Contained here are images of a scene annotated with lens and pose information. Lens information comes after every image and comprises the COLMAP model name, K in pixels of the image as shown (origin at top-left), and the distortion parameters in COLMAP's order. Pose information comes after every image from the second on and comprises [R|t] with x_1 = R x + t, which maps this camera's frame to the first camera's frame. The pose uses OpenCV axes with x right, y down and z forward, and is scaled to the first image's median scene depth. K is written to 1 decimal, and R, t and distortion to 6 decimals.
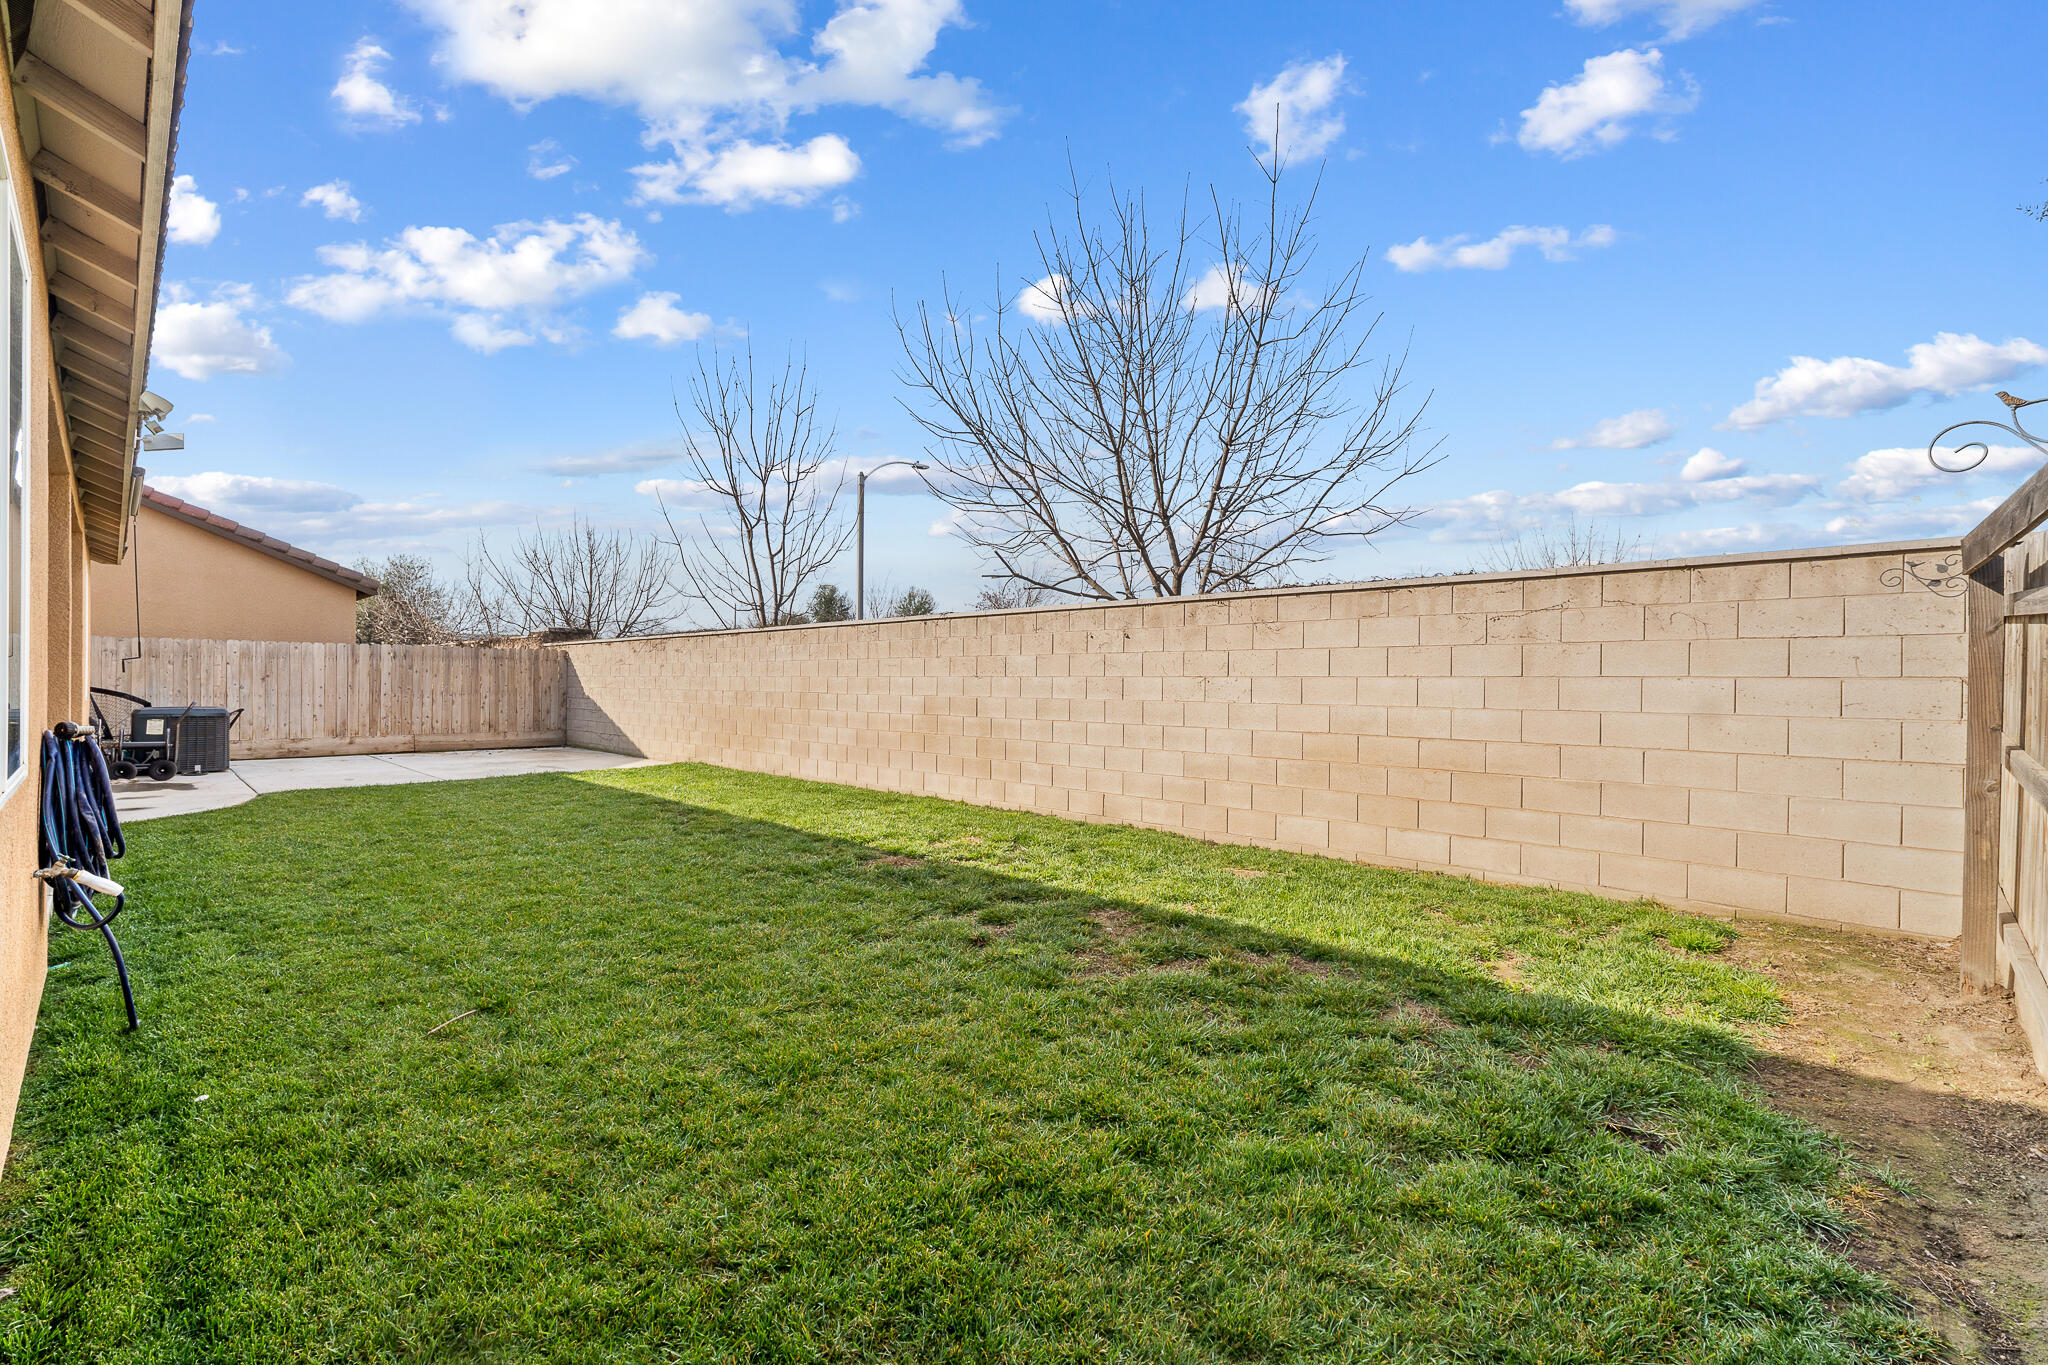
lens RADIAL K [[873.0, 0, 1033.3], [0, 873.0, 680.9], [0, 0, 1]] dist [0.006884, 0.000070]
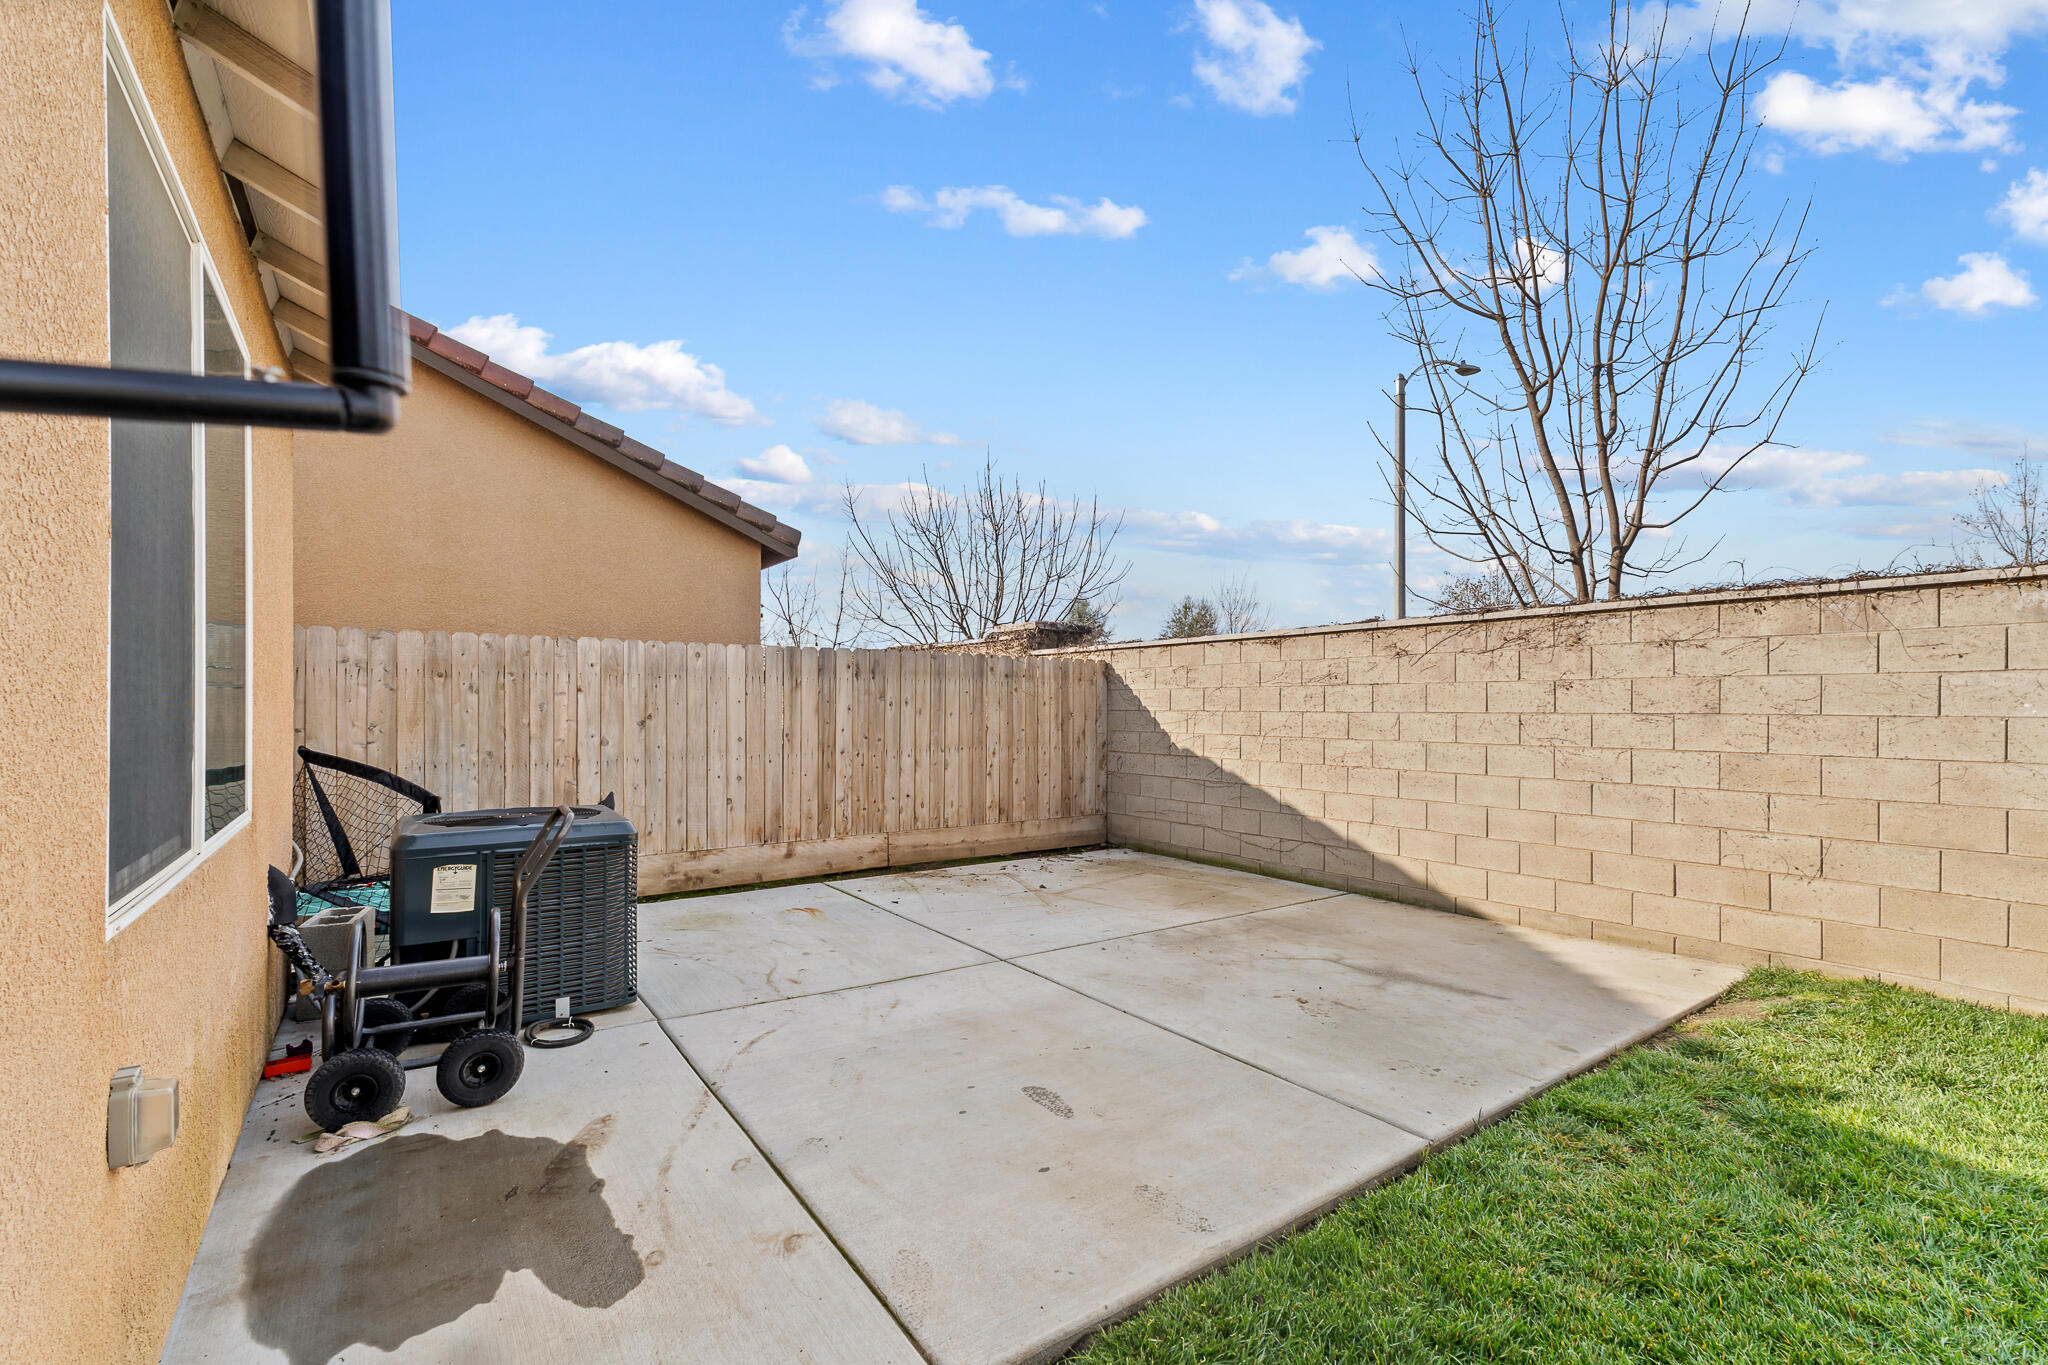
lens RADIAL K [[873.0, 0, 1013.9], [0, 873.0, 697.7], [0, 0, 1]] dist [0.006884, 0.000070]
pose [[0.981426, -0.007505, -0.191697, -0.562481], [0.005761, 0.999937, -0.009656, -0.009207], [0.191757, 0.008372, 0.981407, 0.553679]]
